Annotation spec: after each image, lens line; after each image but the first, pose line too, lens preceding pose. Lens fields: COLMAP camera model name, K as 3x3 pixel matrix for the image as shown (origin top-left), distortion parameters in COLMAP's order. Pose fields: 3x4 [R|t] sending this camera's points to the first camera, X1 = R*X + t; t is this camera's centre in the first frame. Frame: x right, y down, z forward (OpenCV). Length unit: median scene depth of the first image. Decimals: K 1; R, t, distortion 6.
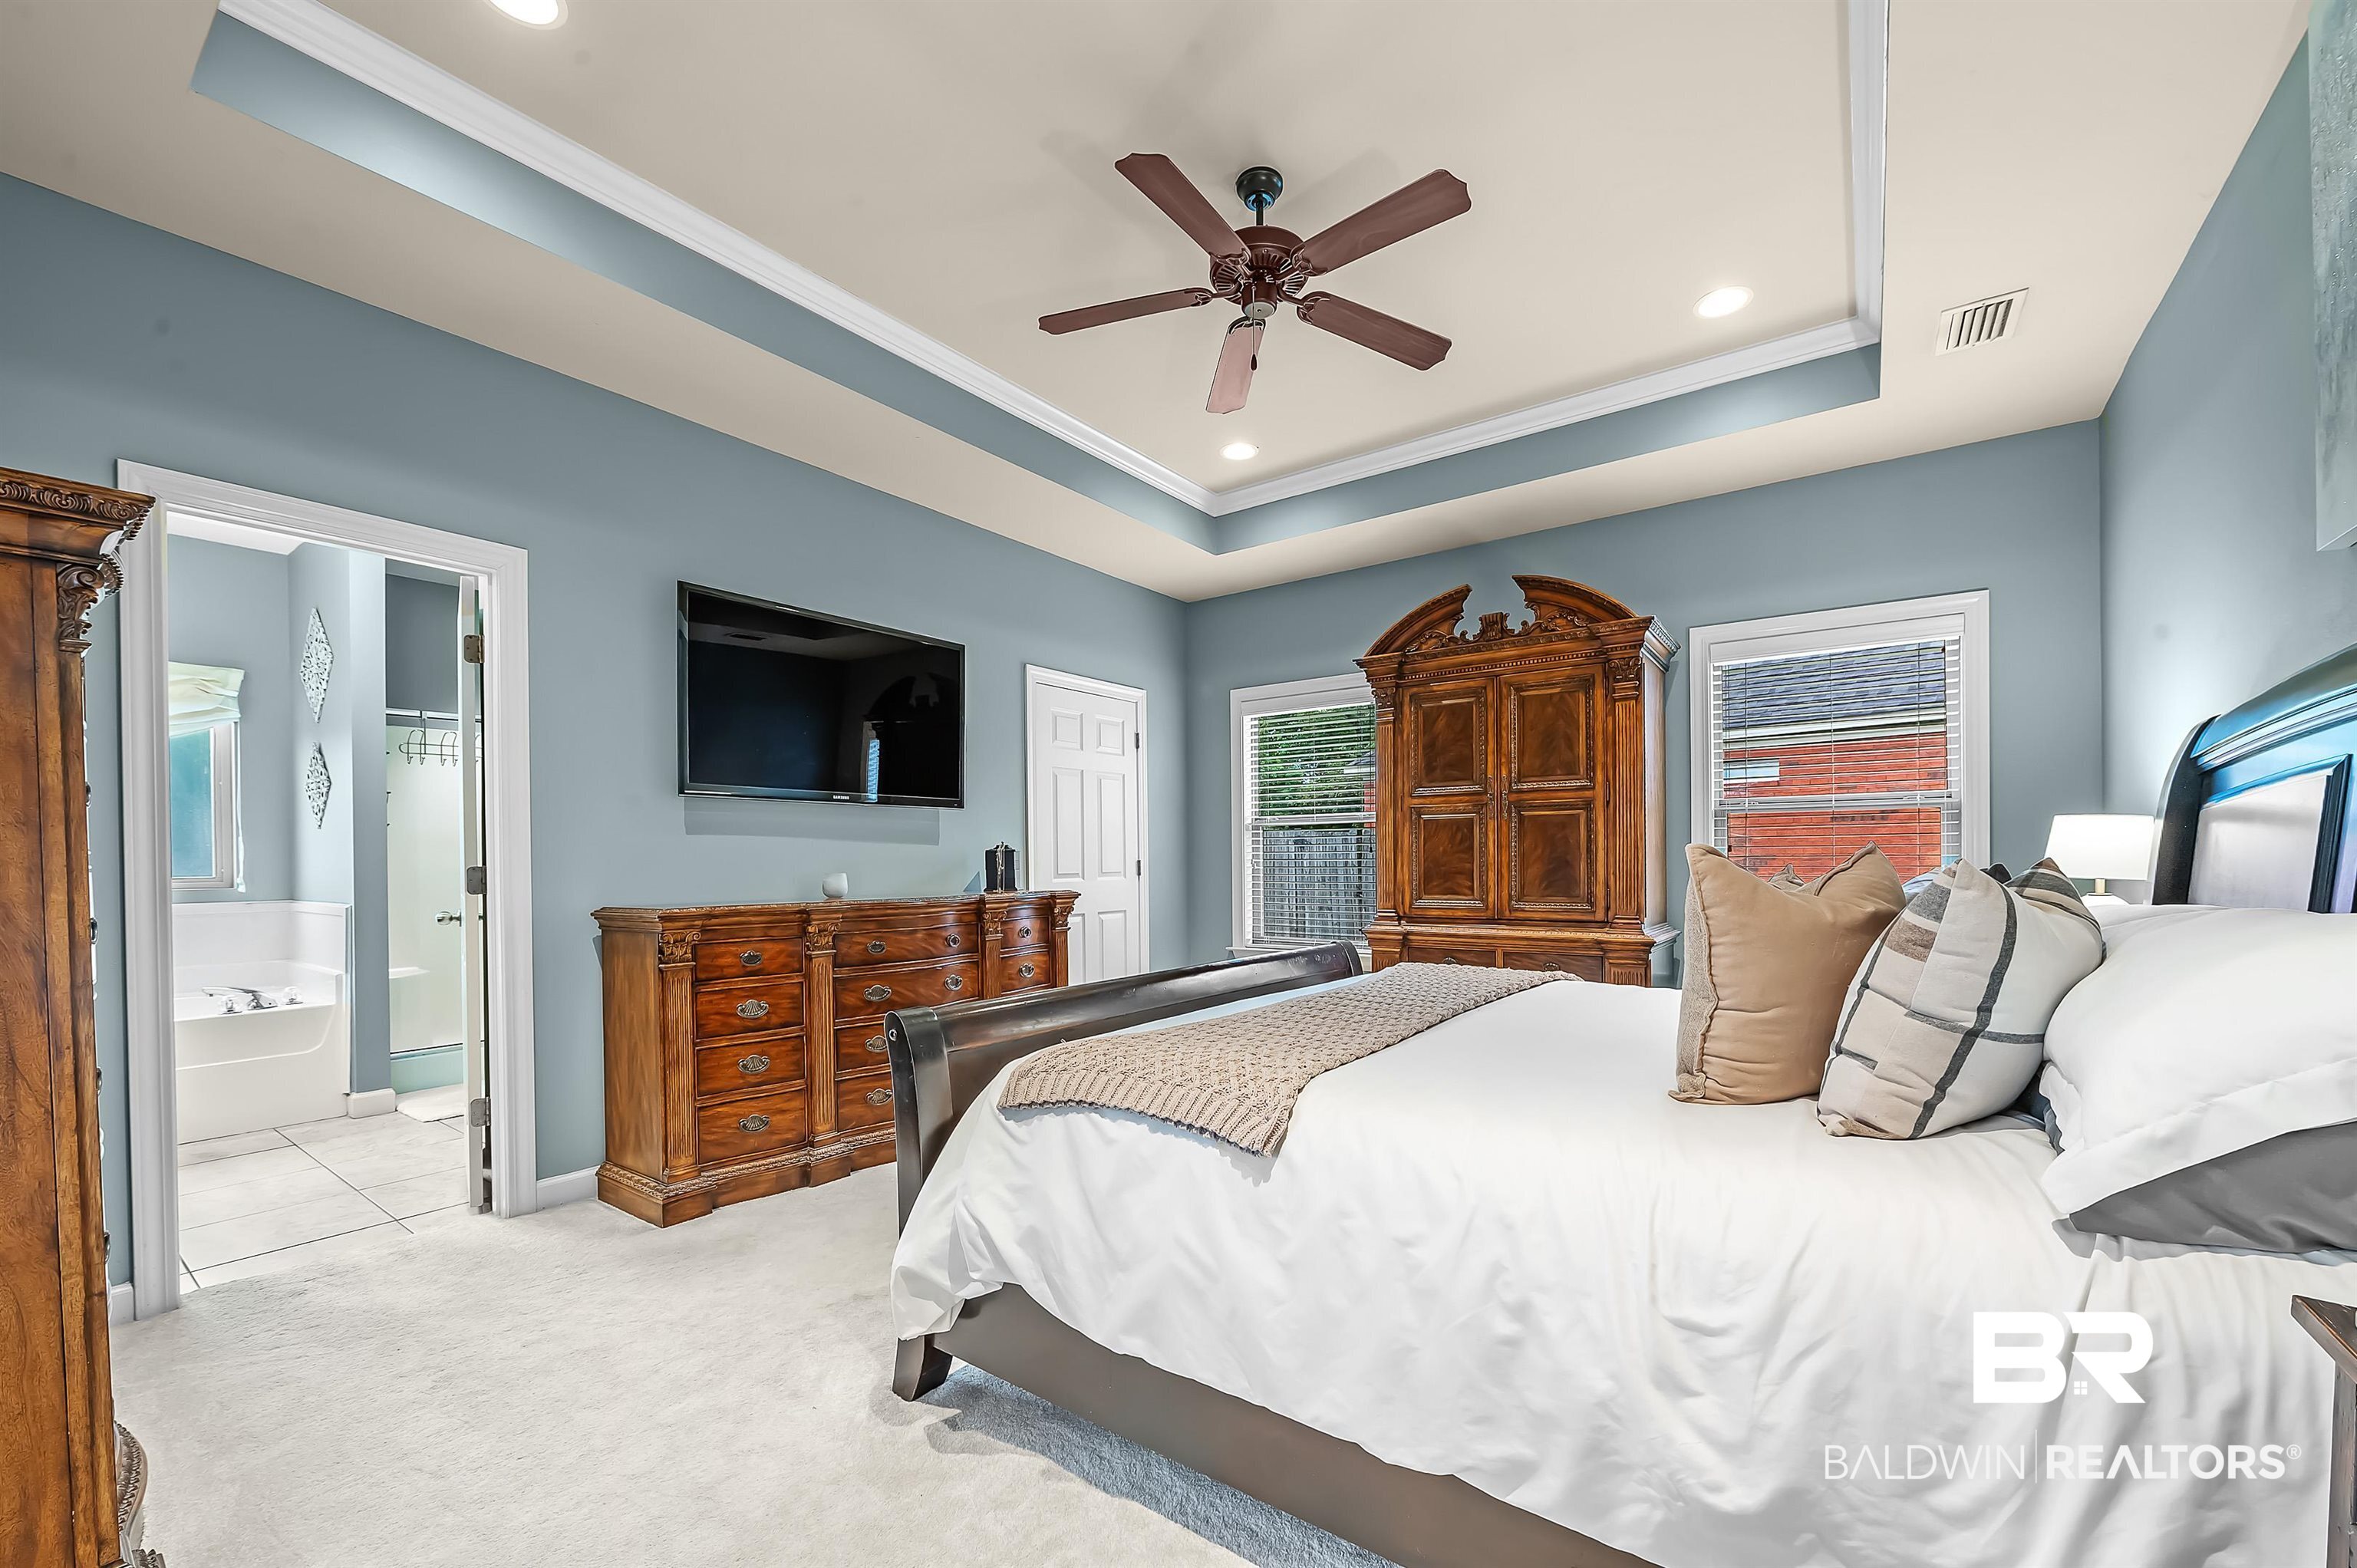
lens RADIAL K [[929.0, 0, 1202.3], [0, 929.0, 866.0], [0, 0, 1]] dist [-0.006407, -0.000887]
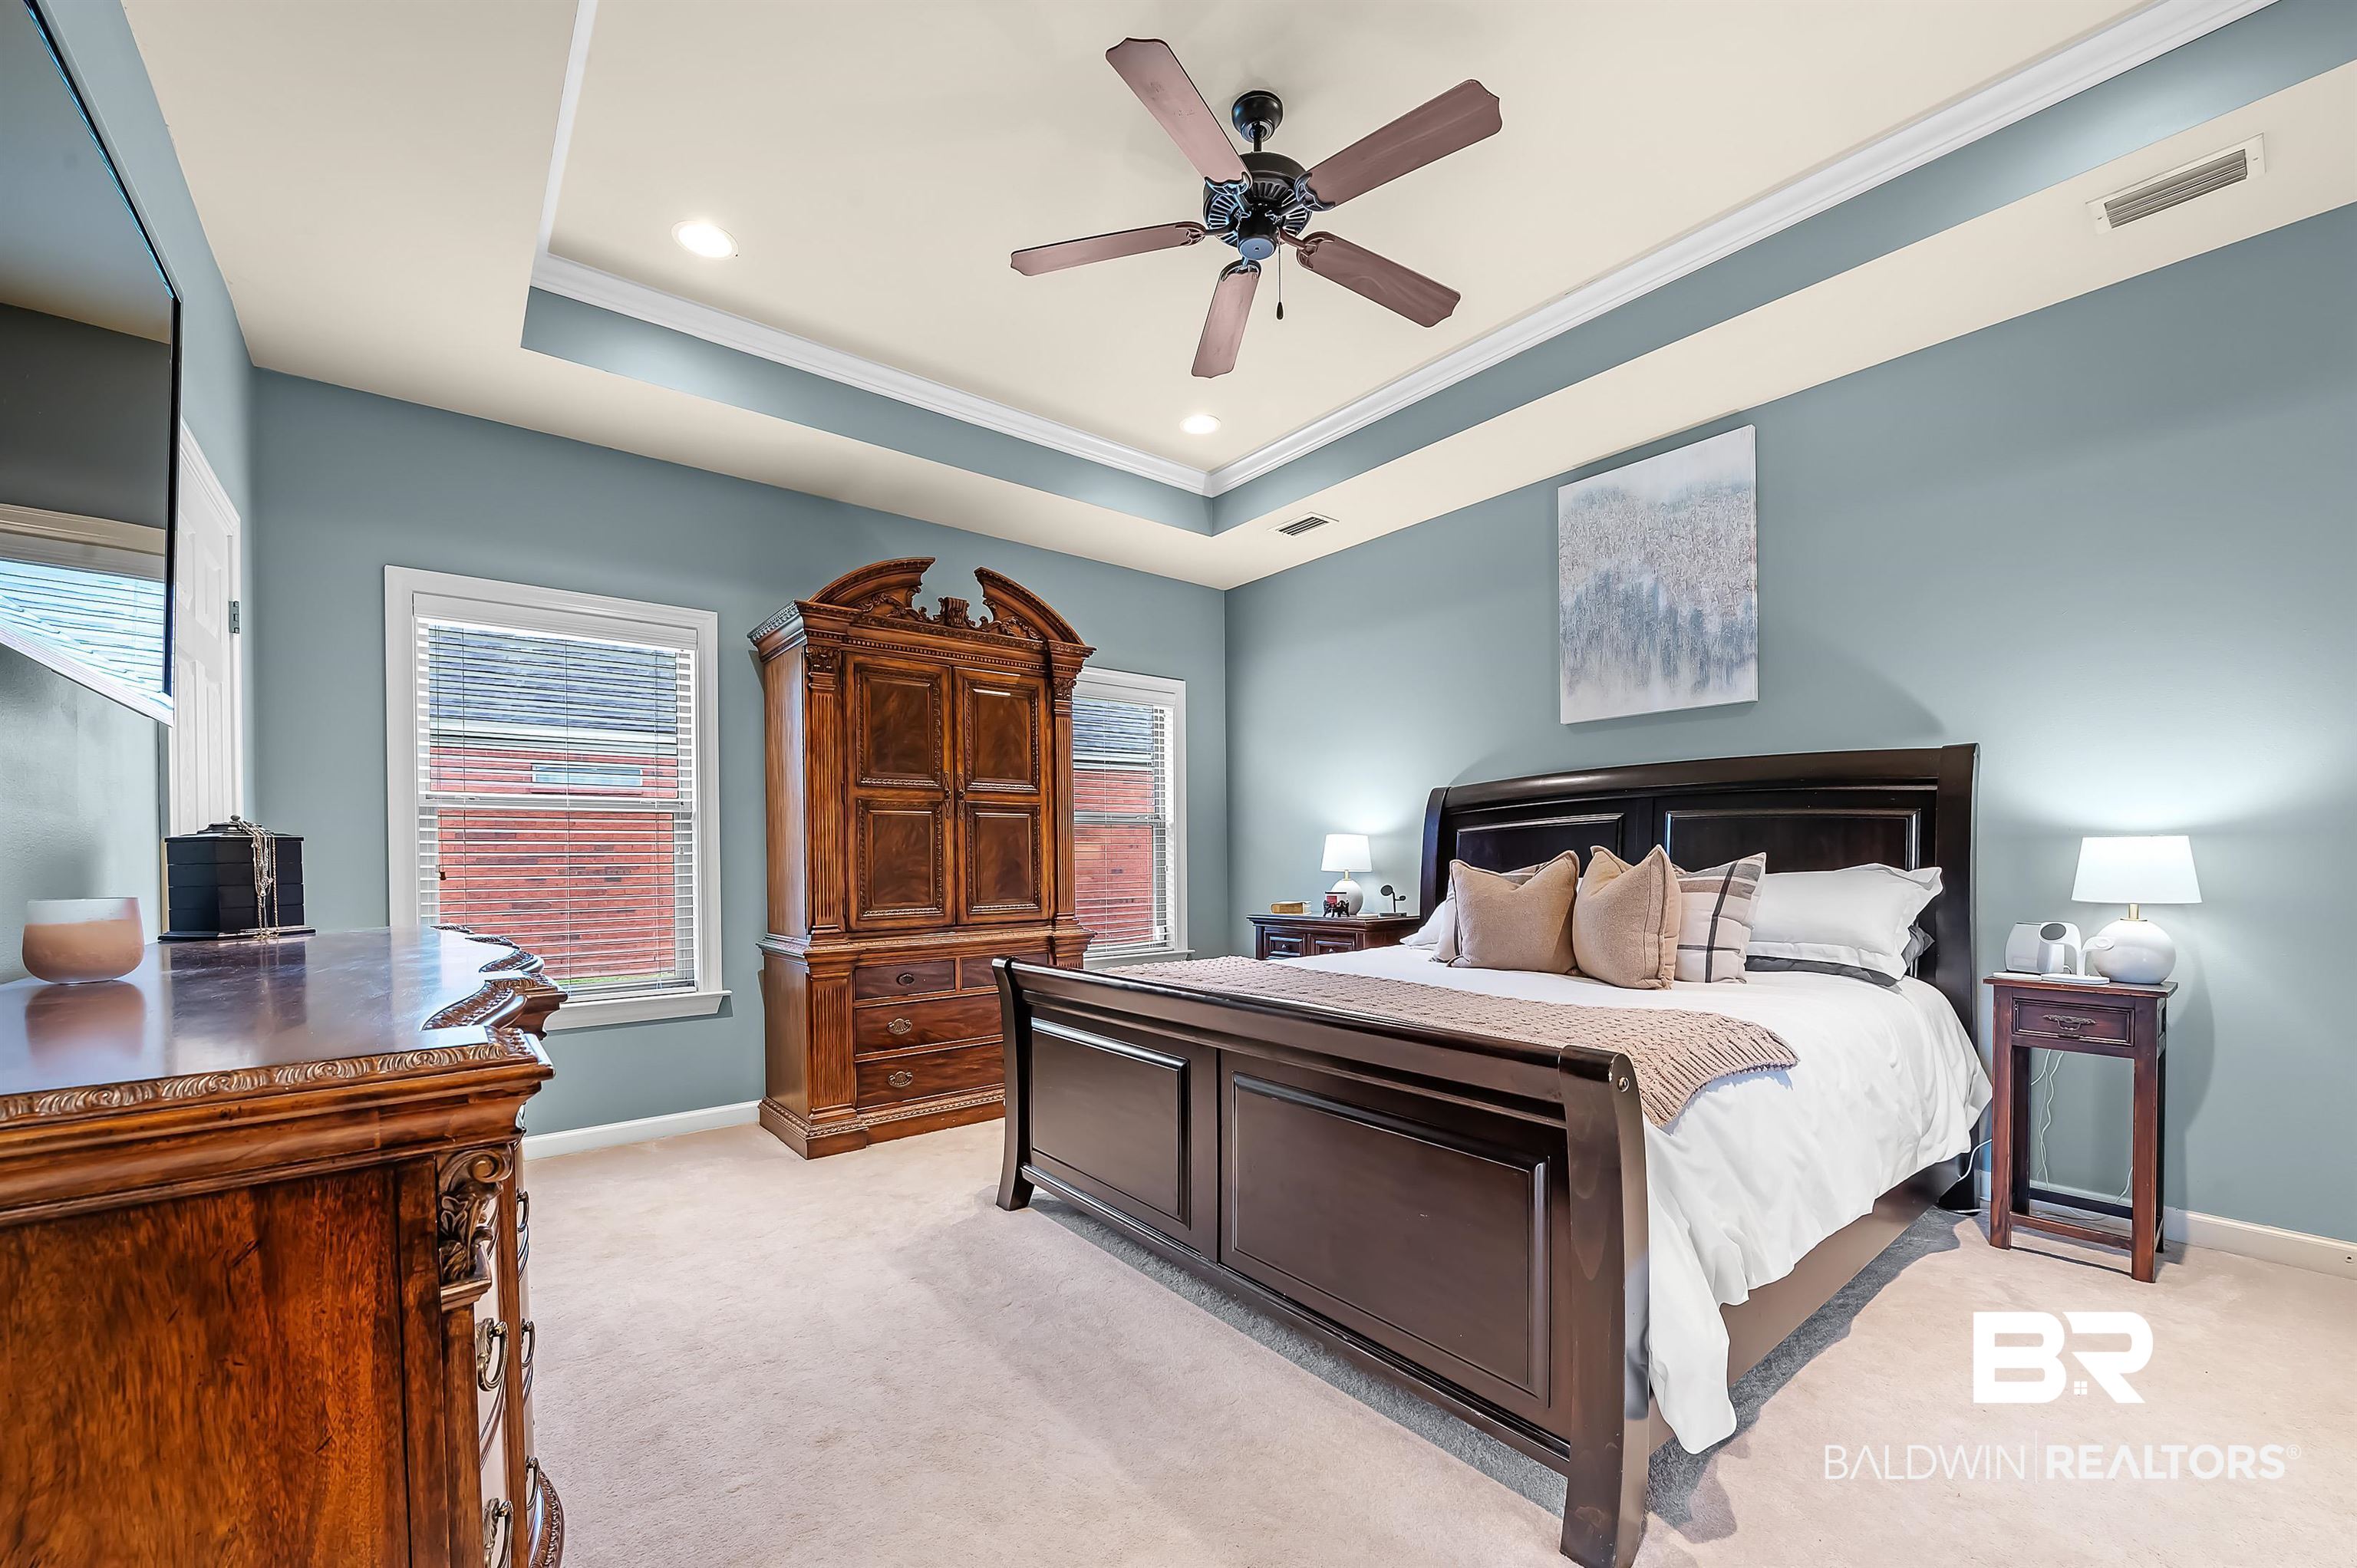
lens RADIAL K [[929.0, 0, 1174.9], [0, 929.0, 868.6], [0, 0, 1]] dist [-0.006407, -0.000887]
pose [[0.271304, -0.007122, 0.962467, -0.537929], [0.010295, 0.999937, 0.004498, -0.002109], [-0.962439, 0.008688, 0.271360, 0.544604]]
